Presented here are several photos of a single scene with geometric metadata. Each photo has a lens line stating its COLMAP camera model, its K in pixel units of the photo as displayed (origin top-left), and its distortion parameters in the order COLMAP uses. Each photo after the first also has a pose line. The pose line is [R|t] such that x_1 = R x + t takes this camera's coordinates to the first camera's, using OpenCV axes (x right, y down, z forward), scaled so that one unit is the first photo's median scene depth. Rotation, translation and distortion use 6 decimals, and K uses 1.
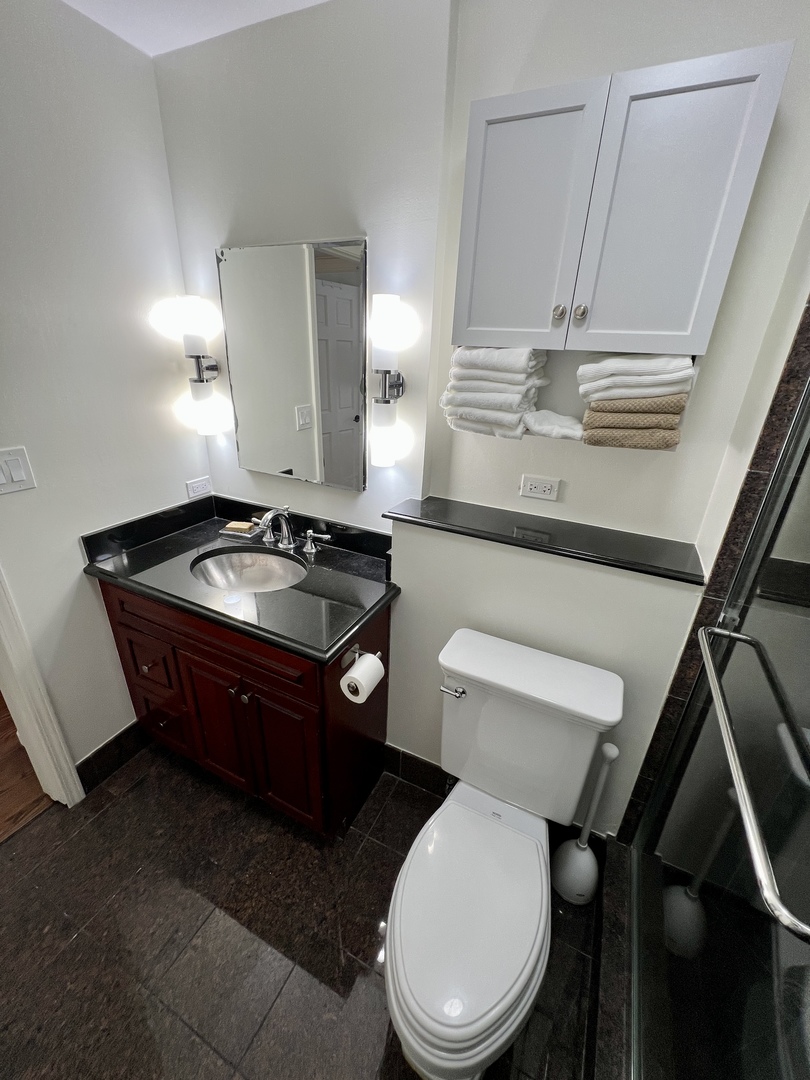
lens RADIAL K [[433.0, 0, 406.6], [0, 433.0, 540.7], [0, 0, 1]] dist [-0.000085, 0.000389]
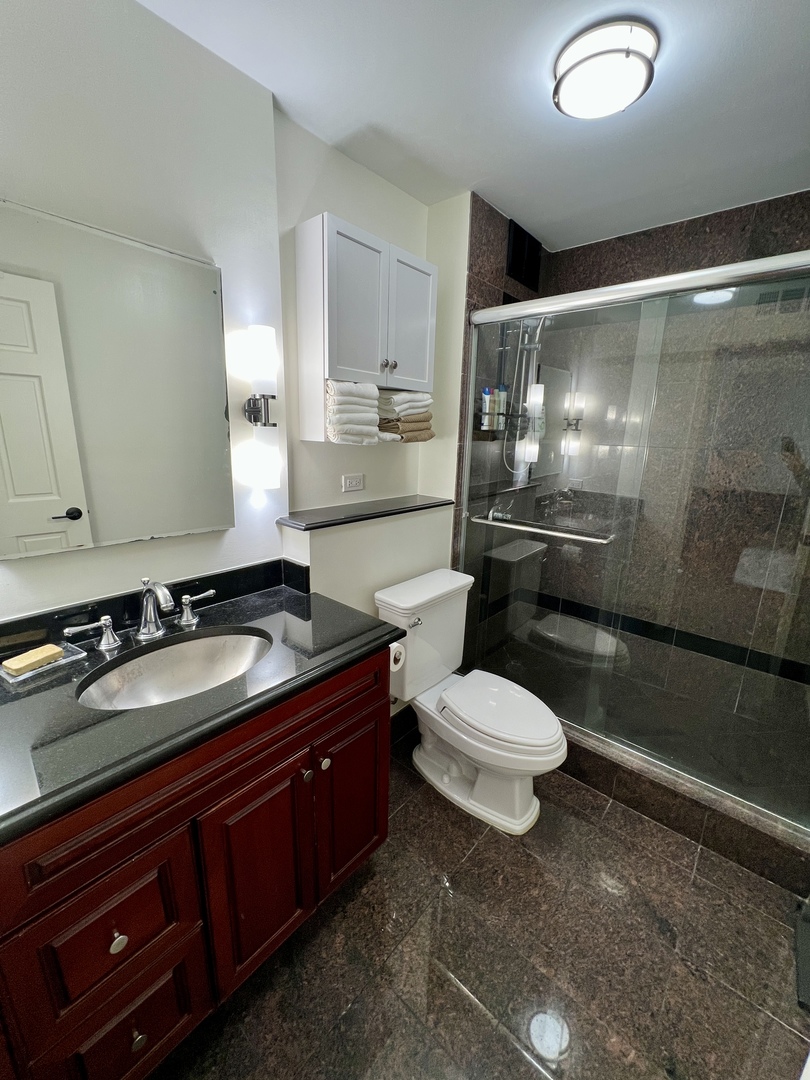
lens RADIAL K [[433.0, 0, 406.6], [0, 433.0, 540.7], [0, 0, 1]] dist [-0.000085, 0.000389]
pose [[0.260824, -0.269786, 0.926923, -1.137585], [0.371052, 0.914419, 0.161737, -0.130084], [-0.891230, 0.301752, 0.338607, 0.495687]]
